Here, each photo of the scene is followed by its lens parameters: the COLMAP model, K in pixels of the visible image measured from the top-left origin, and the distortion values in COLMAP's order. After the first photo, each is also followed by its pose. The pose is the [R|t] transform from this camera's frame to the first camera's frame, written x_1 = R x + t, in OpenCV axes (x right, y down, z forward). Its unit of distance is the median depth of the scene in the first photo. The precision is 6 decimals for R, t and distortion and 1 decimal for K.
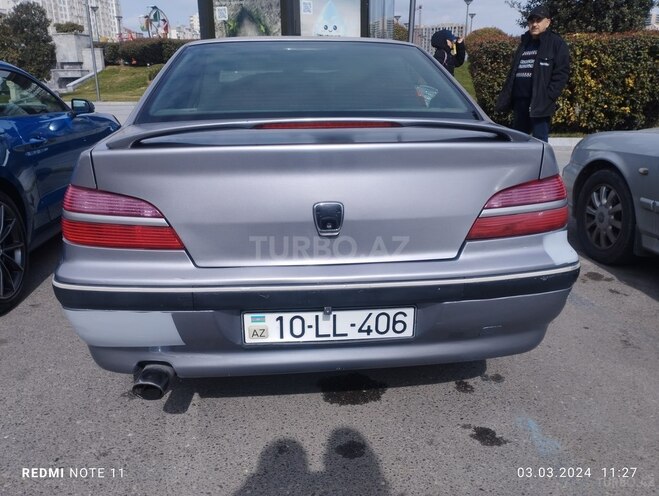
lens RADIAL K [[527.1, 0, 321.4], [0, 527.1, 248.0], [0, 0, 1]] dist [0.087038, -0.098948]
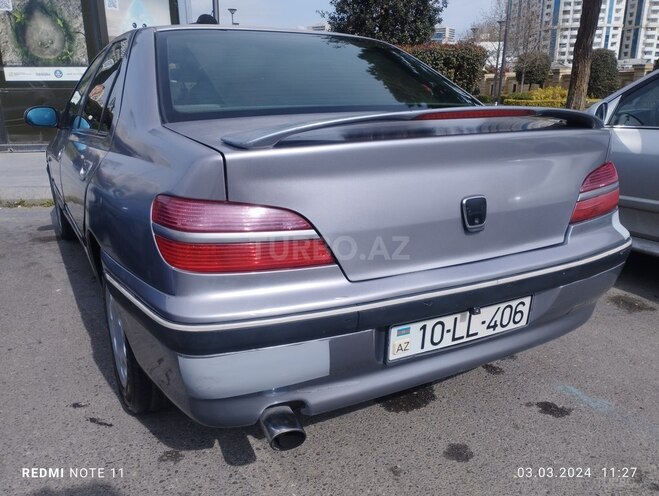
lens RADIAL K [[527.1, 0, 321.4], [0, 527.1, 248.0], [0, 0, 1]] dist [0.087038, -0.098948]
pose [[0.921022, -0.104180, 0.375321, -0.566132], [0.108214, 0.994073, 0.010377, -0.031656], [-0.374177, 0.031058, 0.926837, 0.206949]]
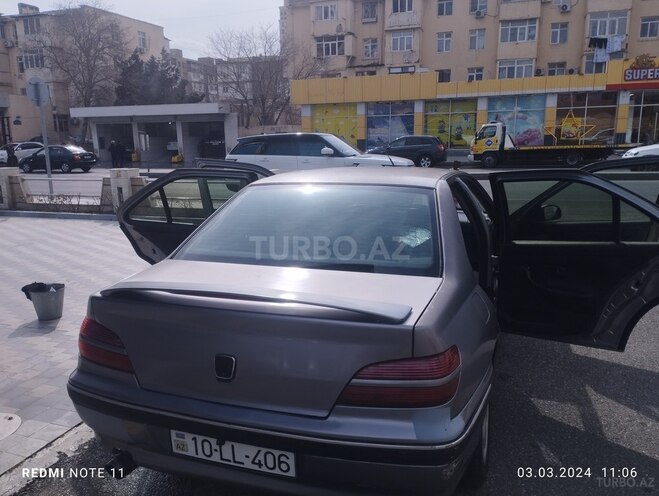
lens RADIAL K [[527.1, 0, 321.4], [0, 527.1, 248.0], [0, 0, 1]] dist [0.087038, -0.098948]
pose [[0.913017, 0.073042, -0.401330, 0.669796], [-0.111858, 0.990956, -0.074119, -0.254757], [0.392286, 0.112564, 0.912930, -0.096774]]
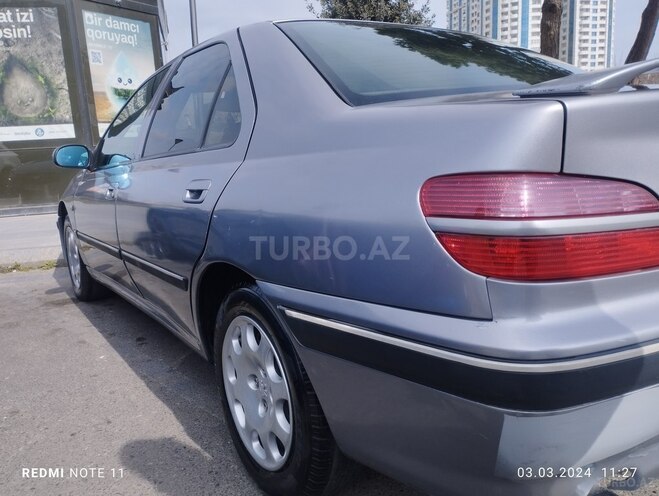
lens RADIAL K [[527.1, 0, 321.4], [0, 527.1, 248.0], [0, 0, 1]] dist [0.087038, -0.098948]
pose [[0.882642, -0.123670, 0.453485, -0.920570], [0.179833, 0.980215, -0.082703, -0.033301], [-0.434284, 0.154548, 0.887419, 0.718752]]
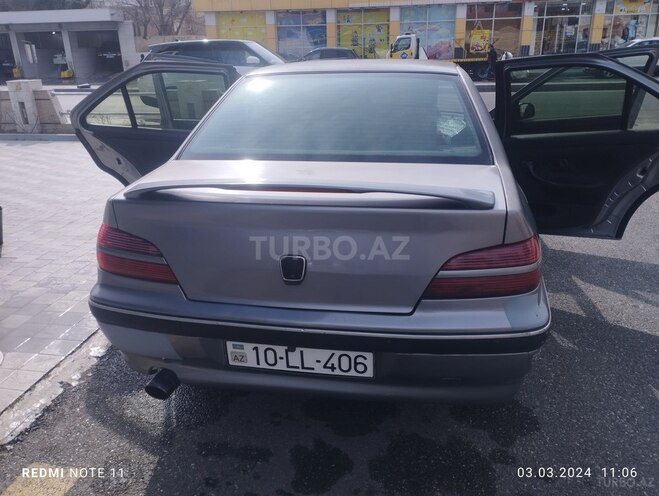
lens RADIAL K [[532.7, 0, 329.5], [0, 532.7, 248.0], [0, 0, 1]] dist [0.113690, -0.133571]
pose [[0.965502, 0.077995, -0.248441, 0.348044], [-0.064496, 0.995988, 0.062034, -0.166777], [0.252283, -0.043870, 0.966659, -0.083796]]
